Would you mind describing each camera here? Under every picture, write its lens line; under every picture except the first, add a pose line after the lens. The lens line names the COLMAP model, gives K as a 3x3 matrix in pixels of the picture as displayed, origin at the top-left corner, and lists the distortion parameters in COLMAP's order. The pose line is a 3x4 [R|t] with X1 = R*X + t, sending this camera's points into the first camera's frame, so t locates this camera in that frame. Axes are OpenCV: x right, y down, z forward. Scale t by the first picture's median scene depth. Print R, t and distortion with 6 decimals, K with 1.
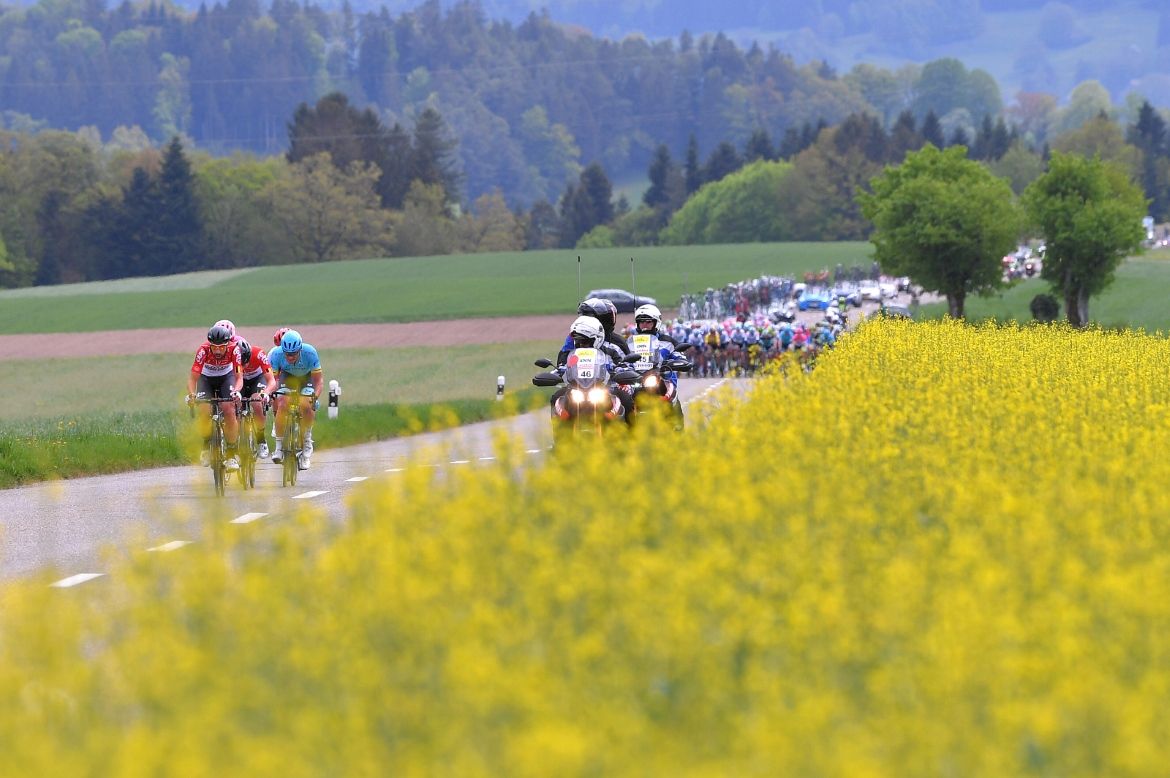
lens RADIAL K [[6753.4, 0, 584.9], [0, 6753.4, 389.5], [0, 0, 1]] dist [0.311247, 0.000000]
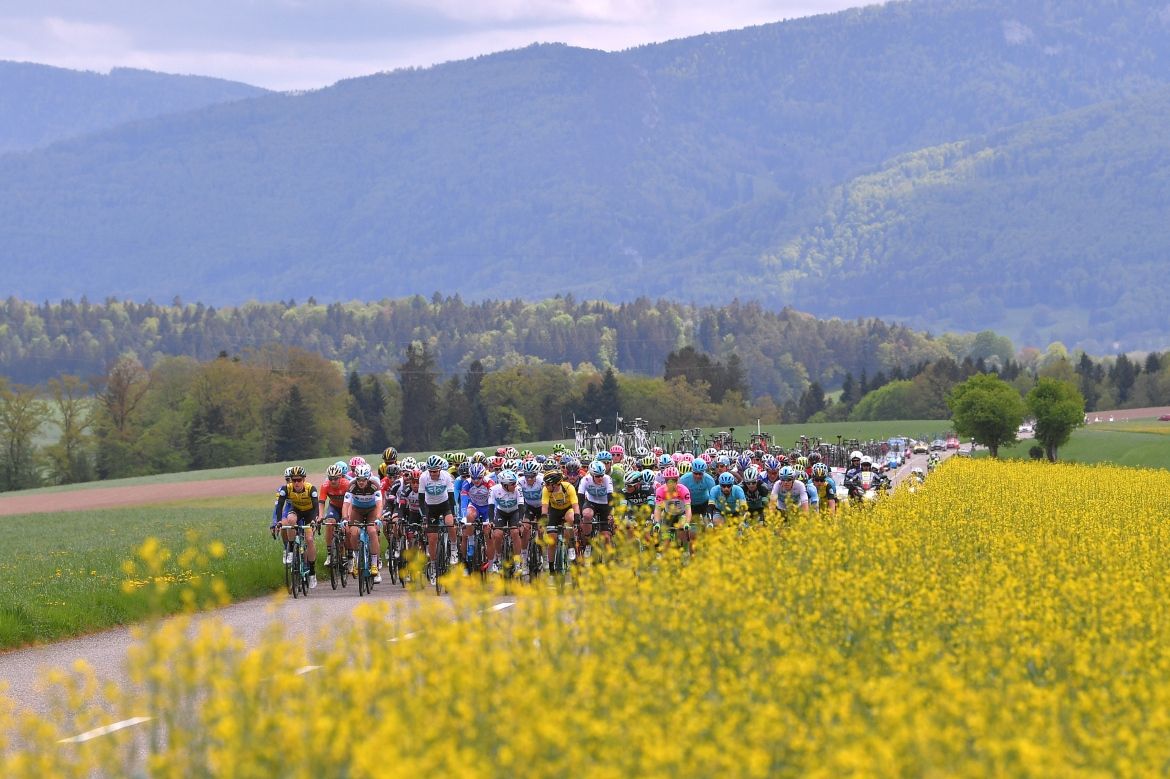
lens RADIAL K [[3730.2, 0, 586.0], [0, 3730.2, 389.4], [0, 0, 1]] dist [-0.202925, 0.000000]
pose [[0.998267, -0.006097, -0.058534, -0.001985], [0.004925, 0.999785, -0.020141, -0.008673], [0.058644, 0.019818, 0.998082, -0.125178]]
